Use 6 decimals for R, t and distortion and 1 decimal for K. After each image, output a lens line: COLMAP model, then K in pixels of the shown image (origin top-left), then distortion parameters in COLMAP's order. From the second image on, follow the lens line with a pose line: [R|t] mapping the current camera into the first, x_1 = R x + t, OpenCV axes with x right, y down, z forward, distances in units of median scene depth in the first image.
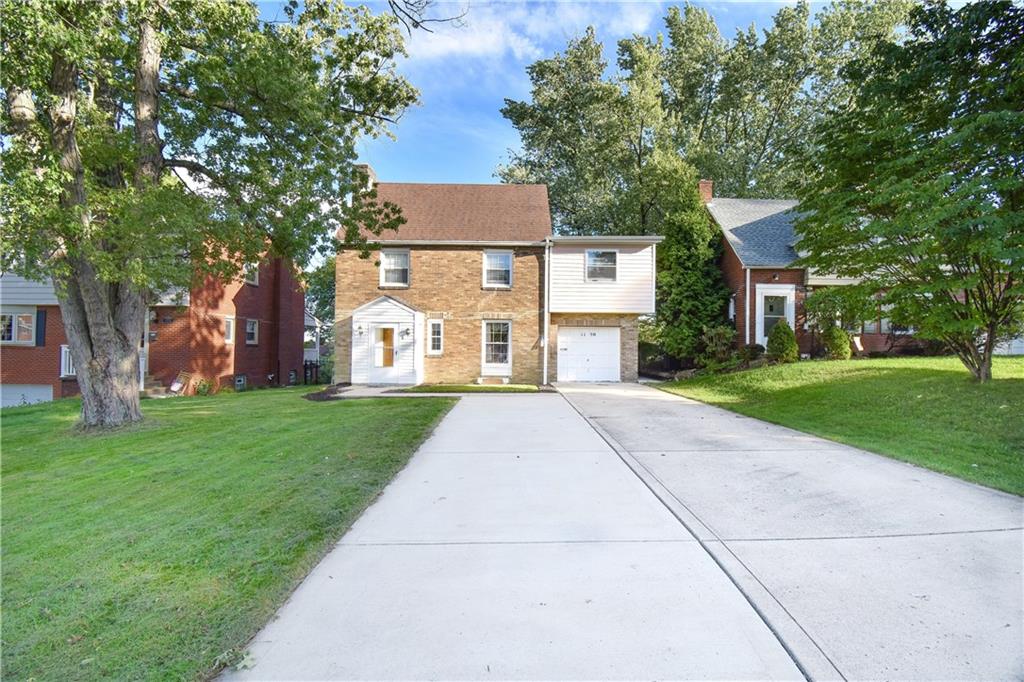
lens RADIAL K [[452.8, 0, 527.3], [0, 452.8, 339.0], [0, 0, 1]] dist [-0.008802, -0.000090]
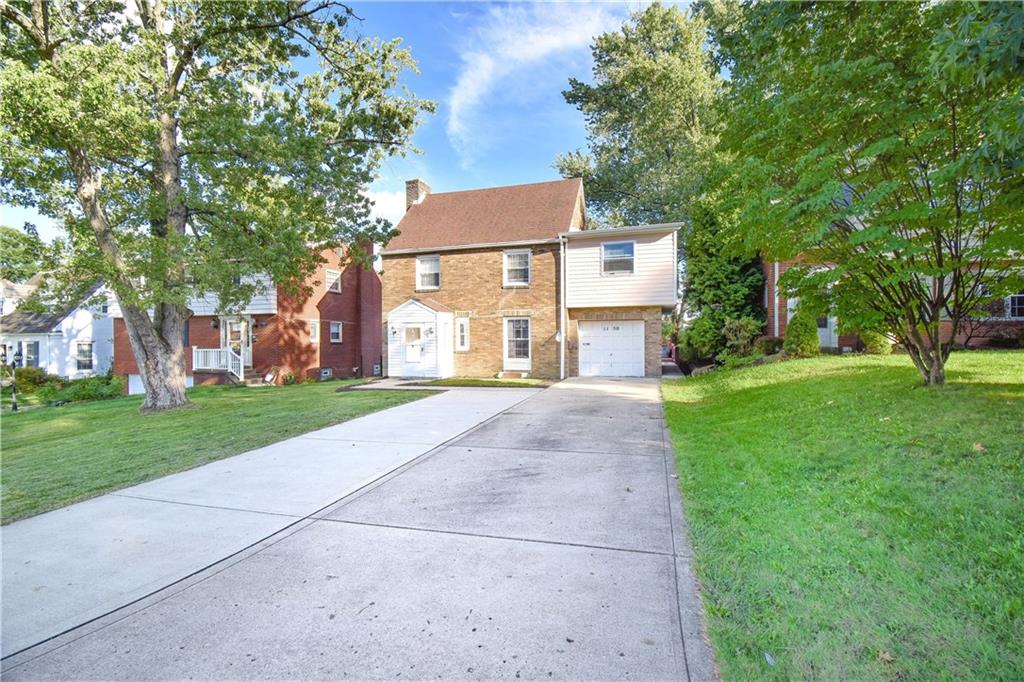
lens RADIAL K [[452.8, 0, 527.3], [0, 452.8, 339.0], [0, 0, 1]] dist [-0.008802, -0.000090]
pose [[0.954832, -0.014463, -0.296795, 0.265450], [0.019806, 0.999691, 0.015000, -0.006195], [0.296487, -0.020201, 0.954823, 0.009070]]
